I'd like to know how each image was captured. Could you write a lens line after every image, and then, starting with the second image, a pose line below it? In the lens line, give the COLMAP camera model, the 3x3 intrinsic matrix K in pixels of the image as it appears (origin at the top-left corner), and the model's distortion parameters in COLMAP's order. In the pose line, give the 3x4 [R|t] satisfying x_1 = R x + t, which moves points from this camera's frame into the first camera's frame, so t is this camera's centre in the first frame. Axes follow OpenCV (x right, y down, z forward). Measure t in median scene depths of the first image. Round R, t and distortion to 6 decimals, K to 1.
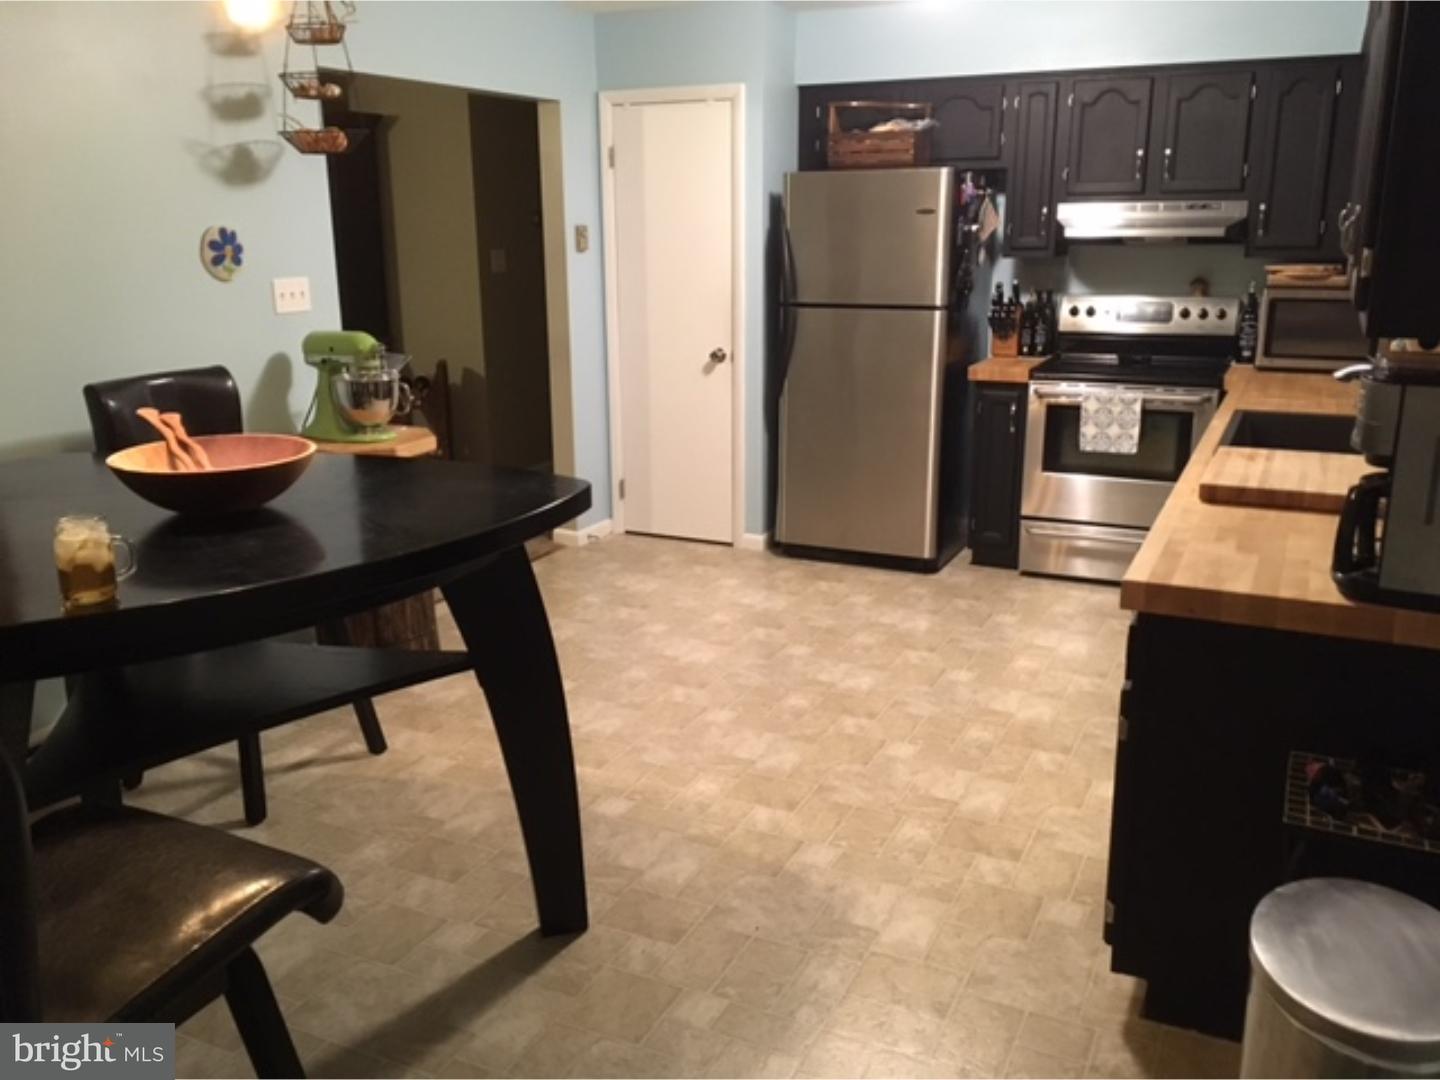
lens RADIAL K [[1202.1, 0, 720.0], [0, 1202.1, 540.0], [0, 0, 1]] dist [0.003806, 0.000557]
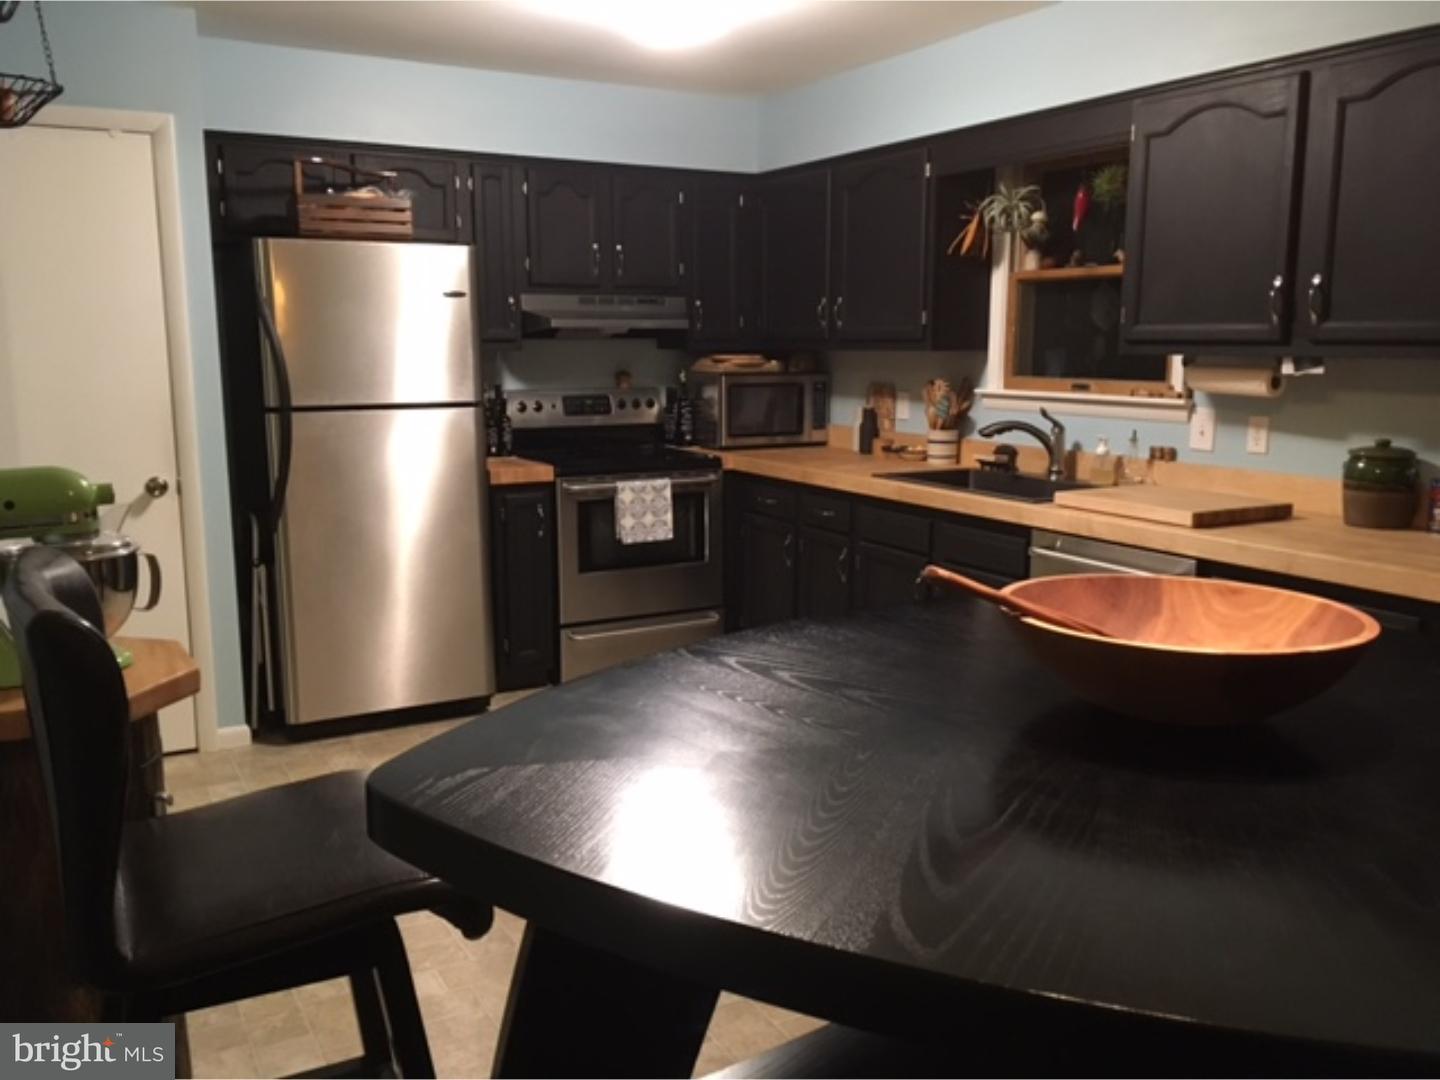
lens RADIAL K [[1202.1, 0, 720.0], [0, 1202.1, 540.0], [0, 0, 1]] dist [0.003806, 0.000557]
pose [[0.562197, -0.126166, 0.817323, -0.437498], [0.207446, 0.978211, 0.008309, -0.067923], [-0.800563, 0.164879, 0.576120, 0.372588]]
